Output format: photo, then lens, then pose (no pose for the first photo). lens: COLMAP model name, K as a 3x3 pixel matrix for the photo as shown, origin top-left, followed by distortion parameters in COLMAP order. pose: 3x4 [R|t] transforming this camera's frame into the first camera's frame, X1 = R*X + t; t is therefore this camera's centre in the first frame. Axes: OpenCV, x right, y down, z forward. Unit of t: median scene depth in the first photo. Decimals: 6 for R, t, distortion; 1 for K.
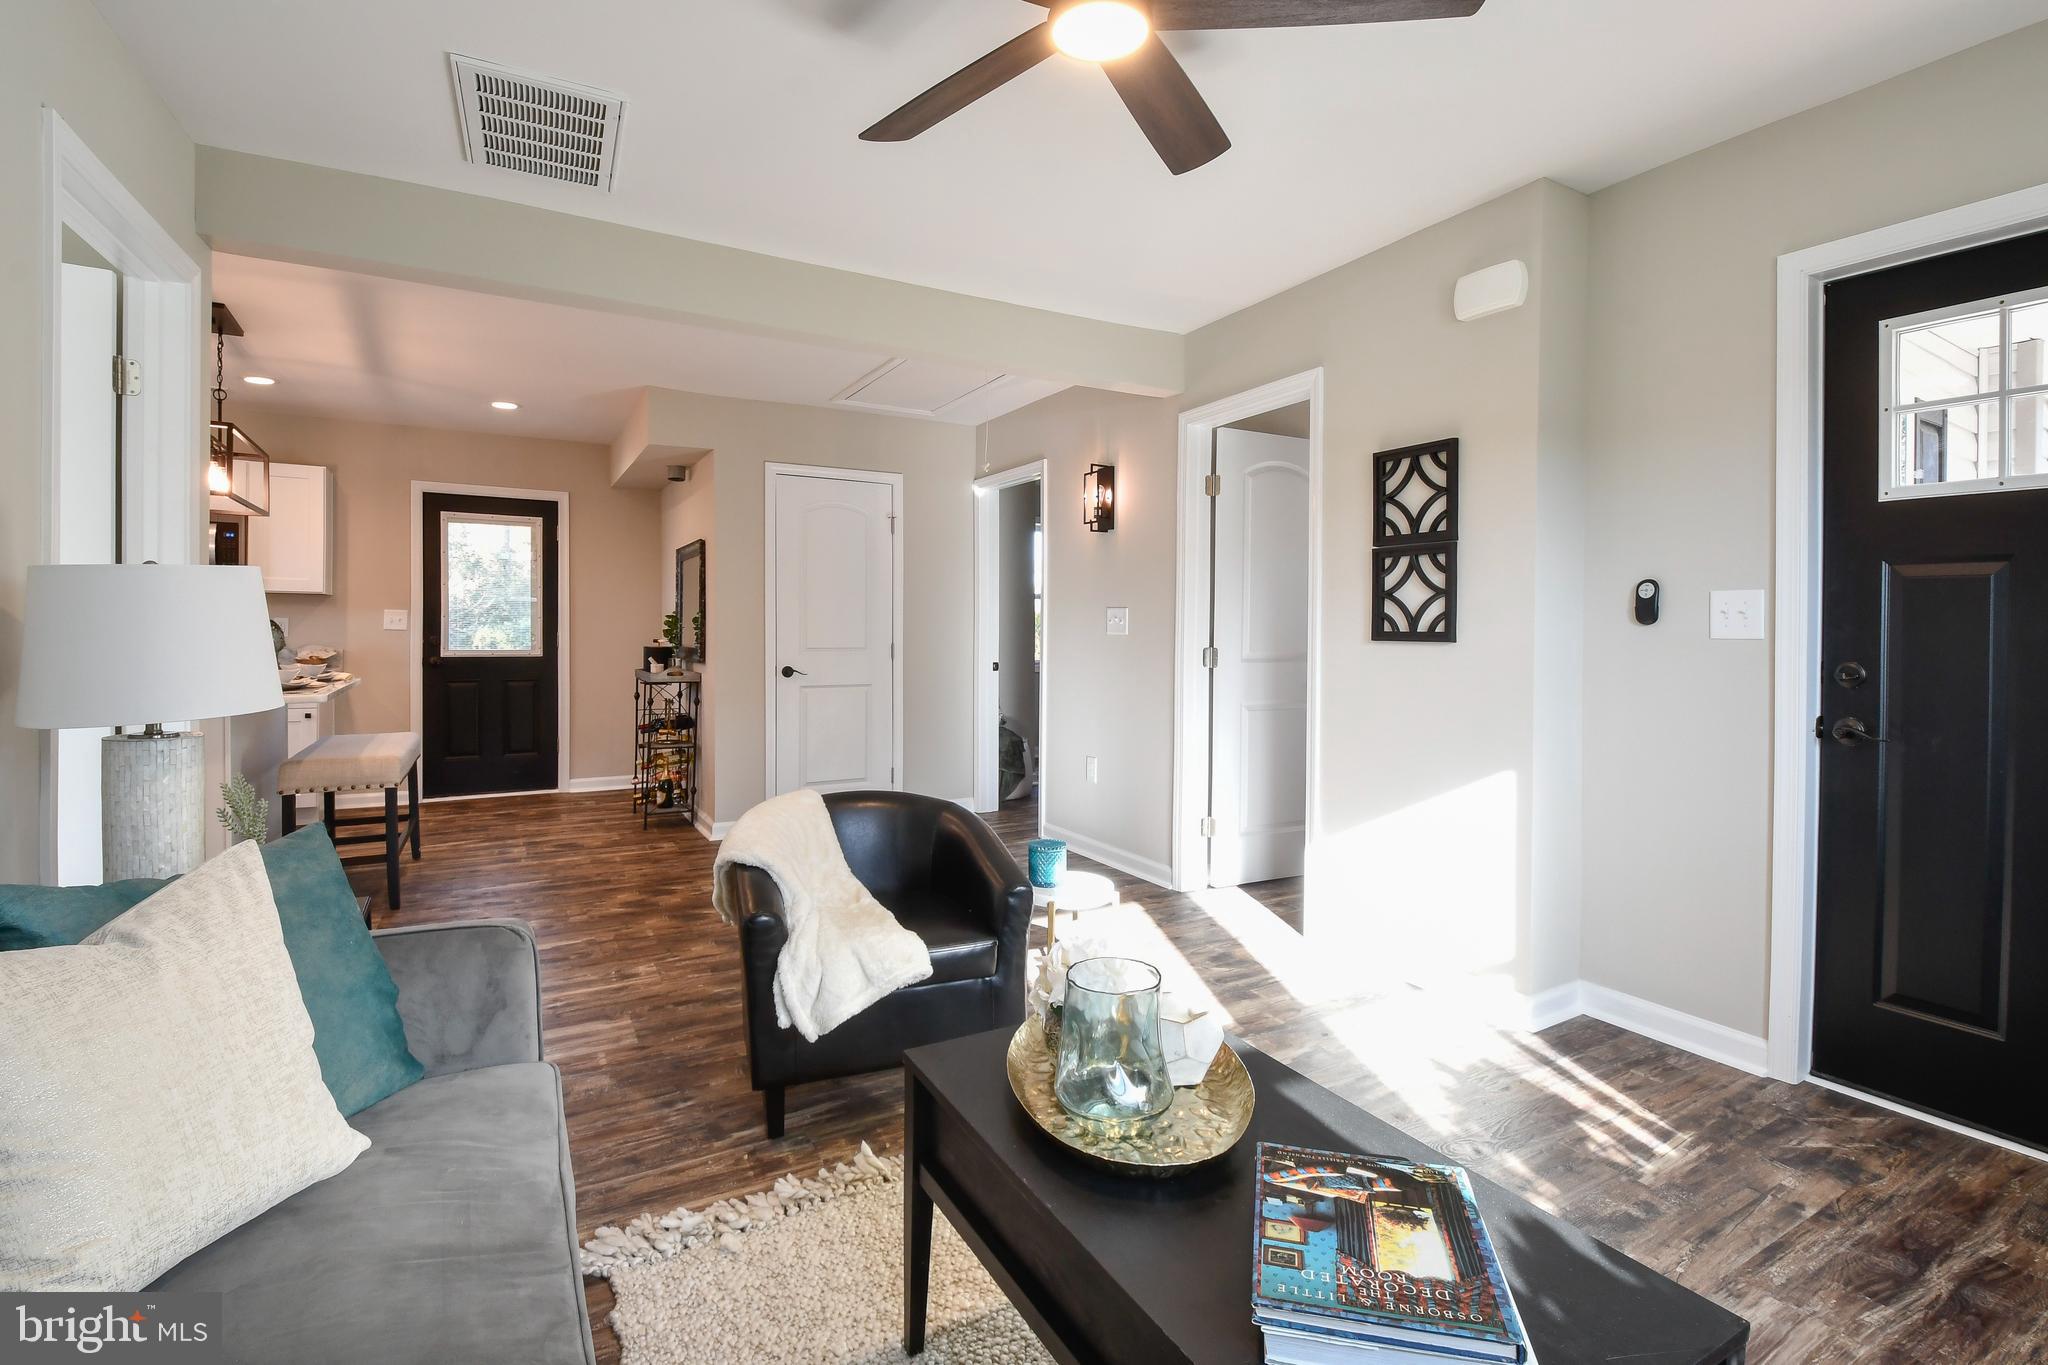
lens RADIAL K [[941.7, 0, 1021.7], [0, 941.7, 655.8], [0, 0, 1]] dist [-0.003020, -0.000752]
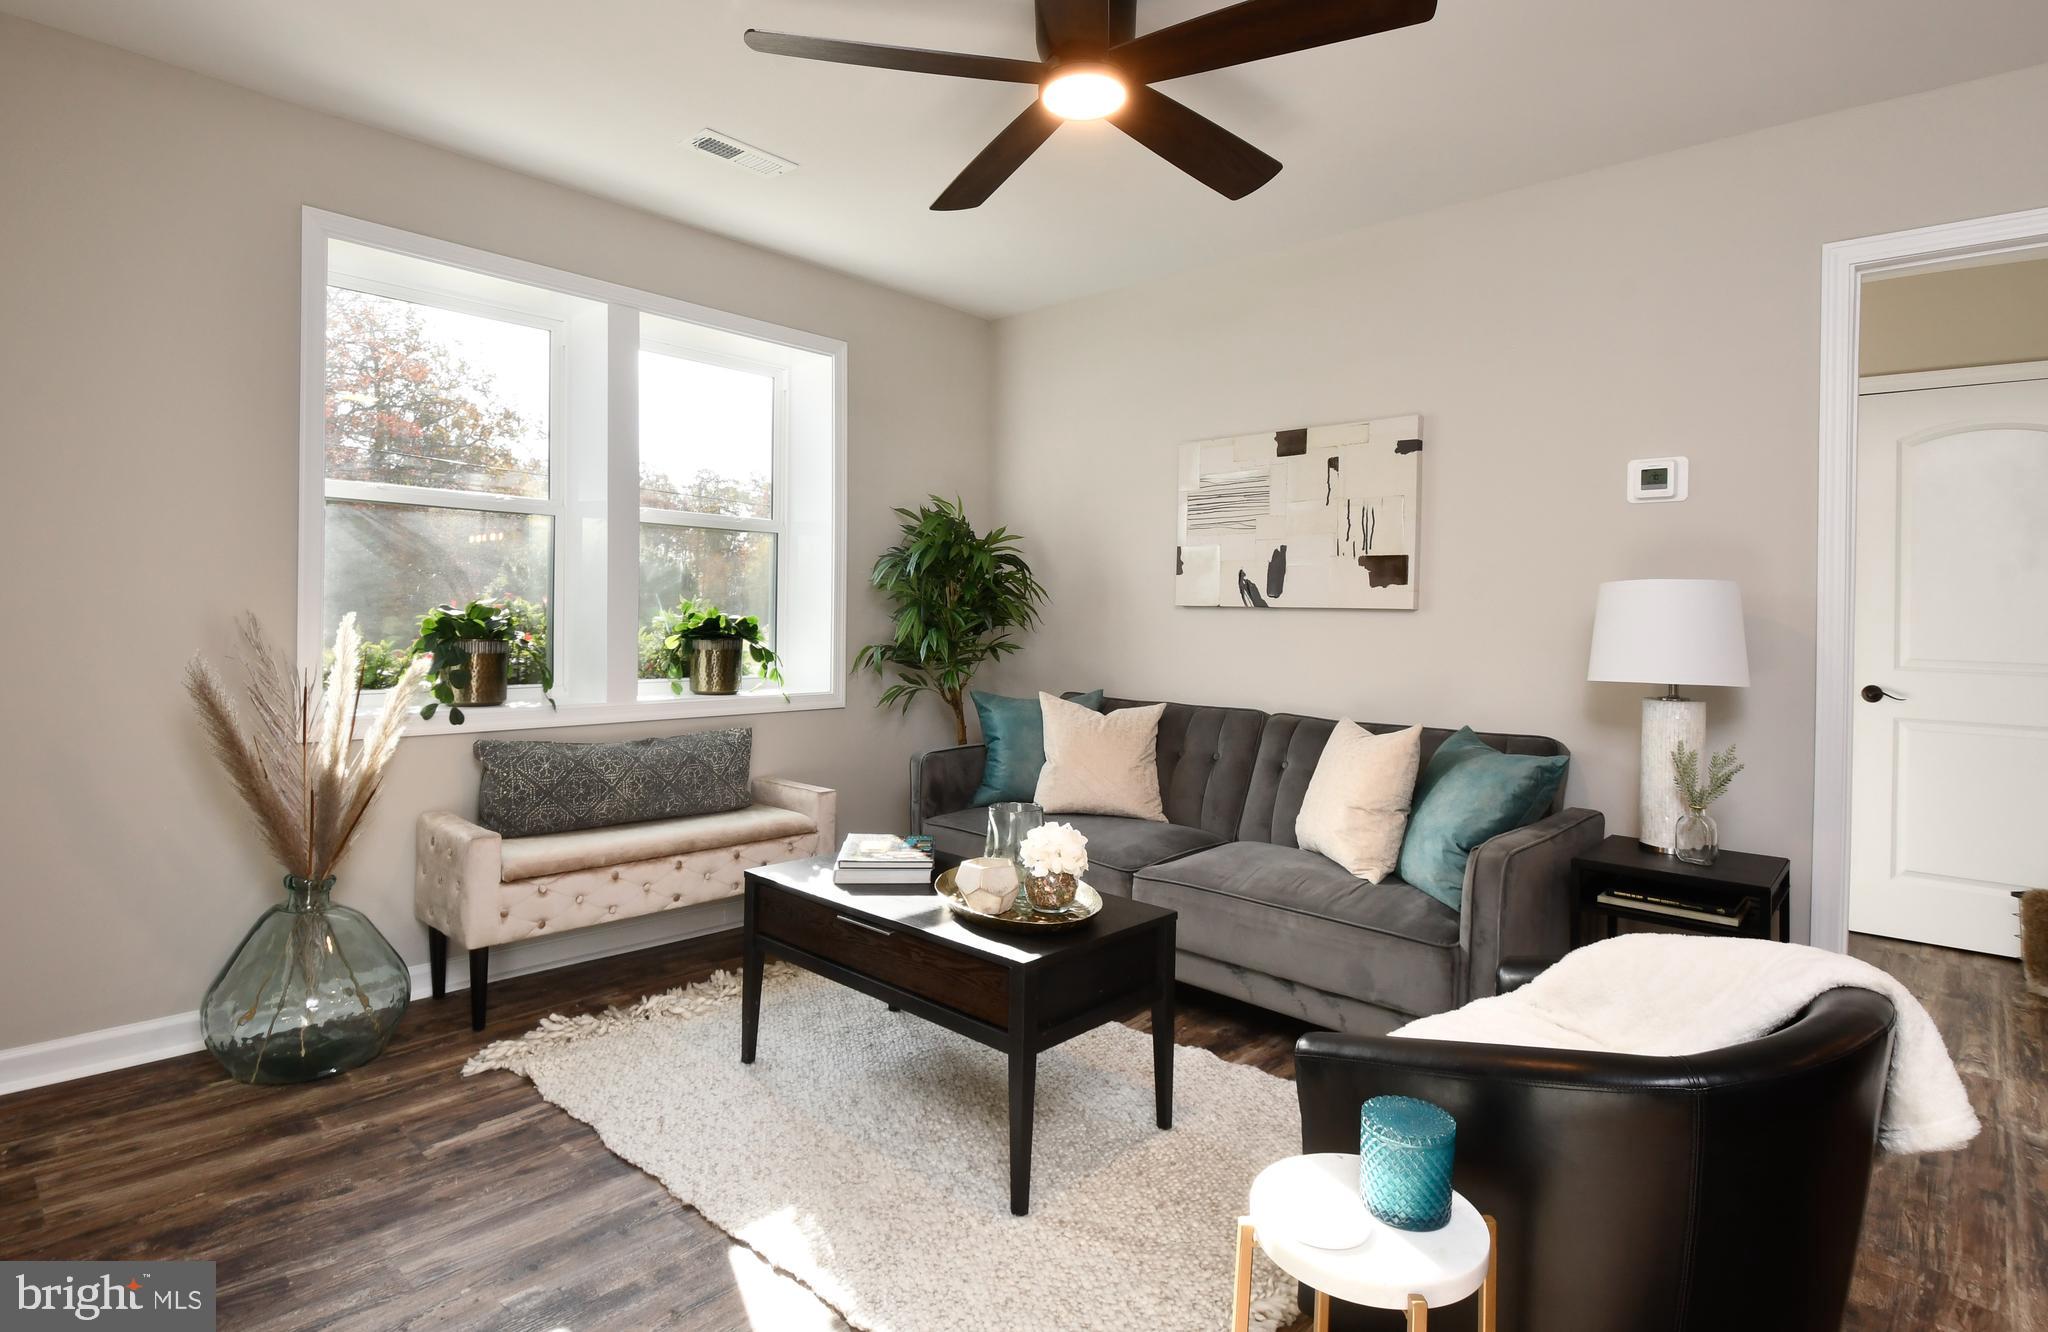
lens RADIAL K [[1058.3, 0, 1016.4], [0, 1058.3, 626.3], [0, 0, 1]] dist [0.043107, -0.034718]
pose [[-0.946063, -0.019930, -0.323369, 0.294634], [-0.035466, 0.998479, 0.042223, -0.031590], [0.322035, 0.051414, -0.945331, 1.159199]]
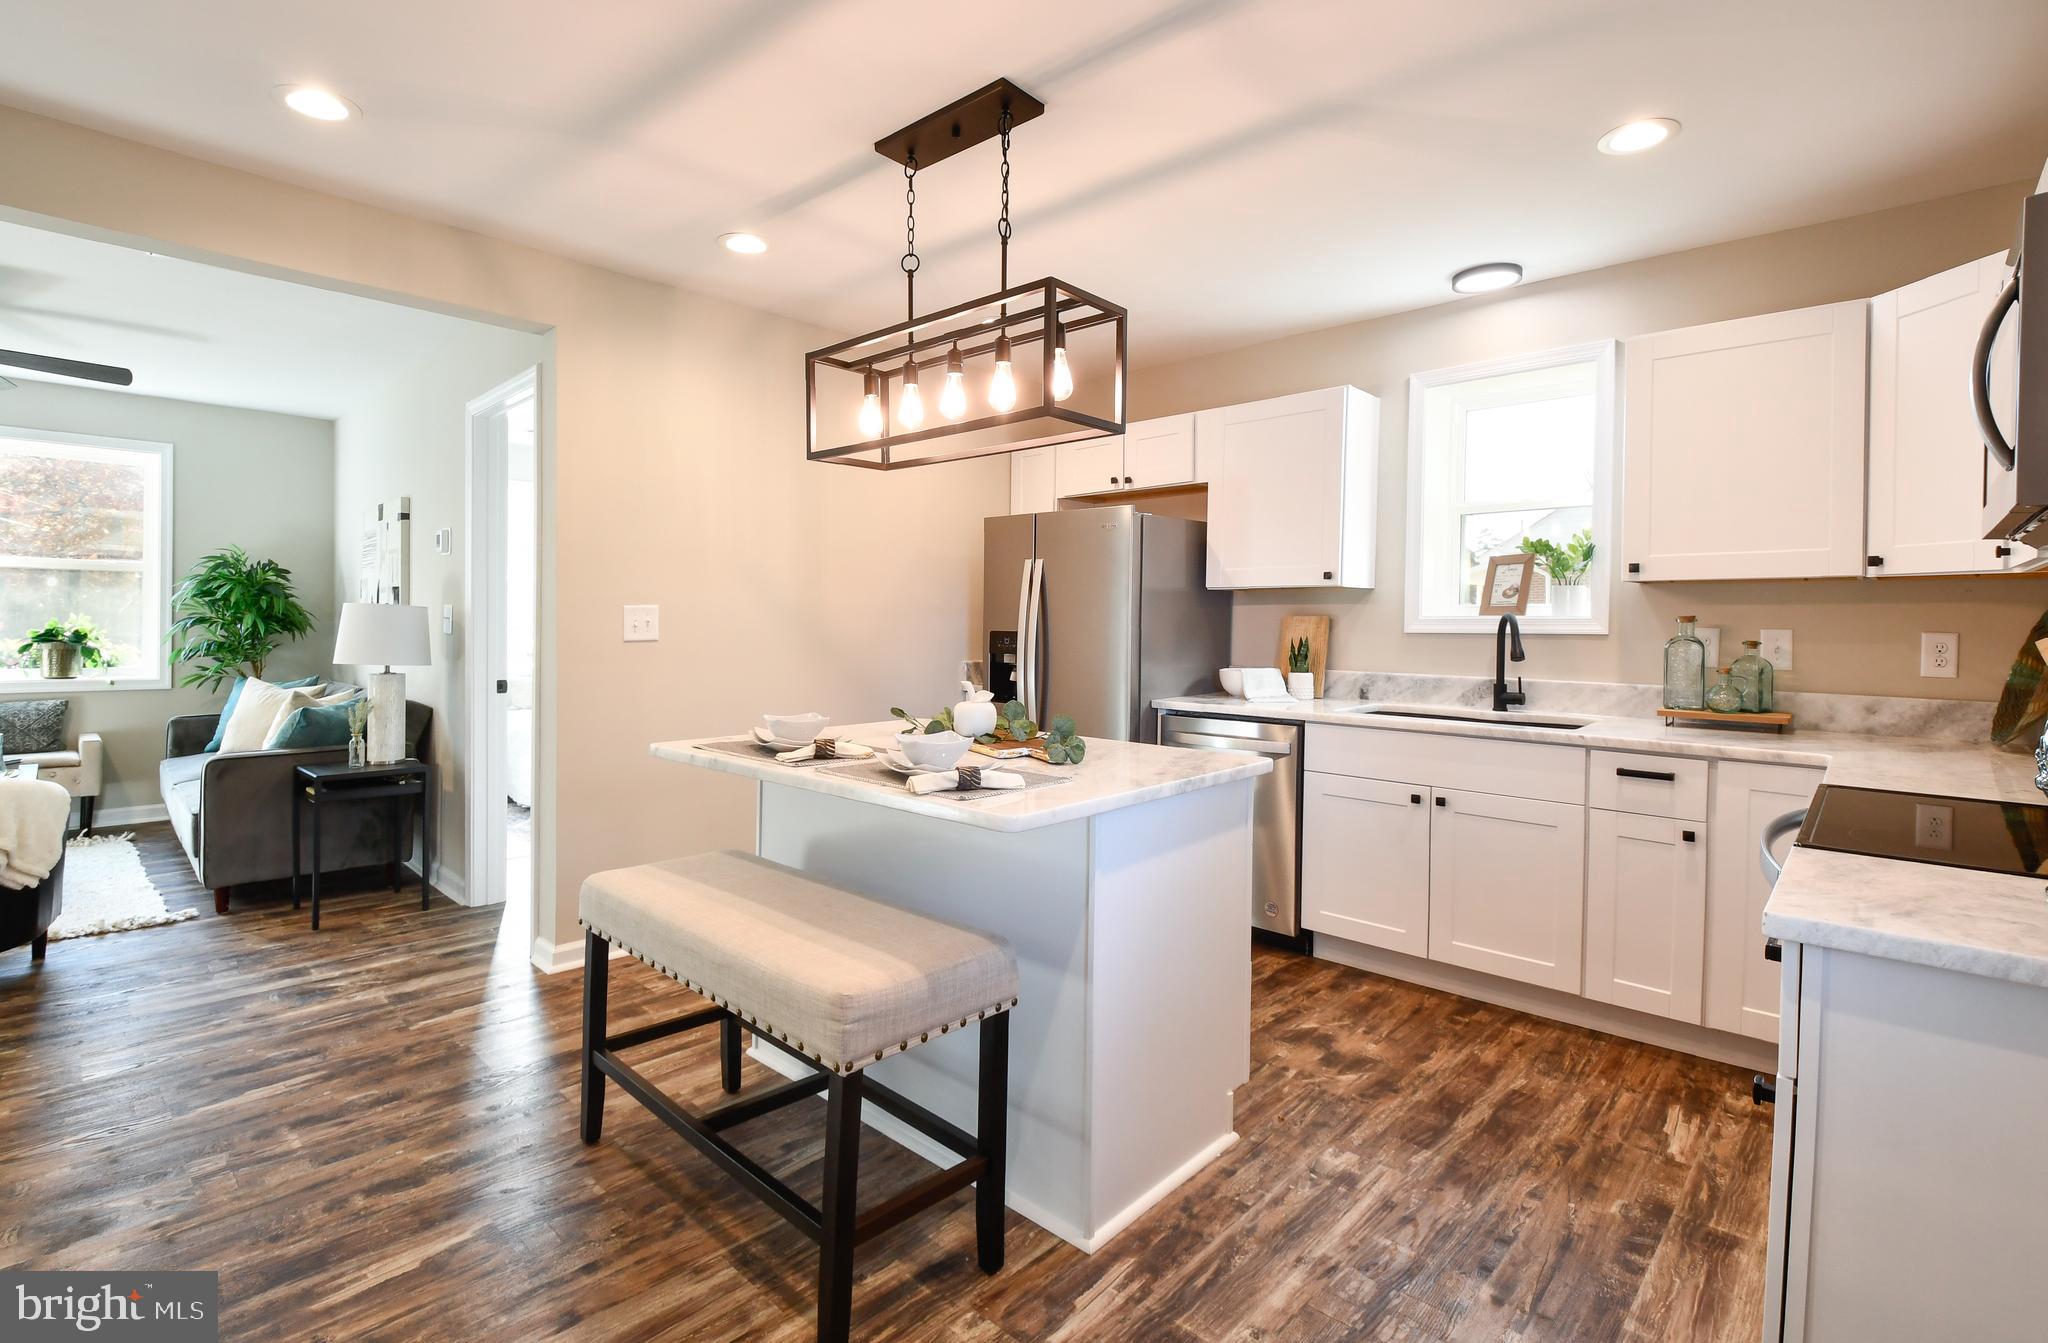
lens RADIAL K [[932.4, 0, 1038.0], [0, 932.4, 653.0], [0, 0, 1]] dist [0.033628, -0.033009]
pose [[-0.952611, -0.003307, -0.304172, -0.922571], [-0.024670, 0.997487, 0.066420, -0.086120], [0.303188, 0.070776, -0.950299, 1.979764]]
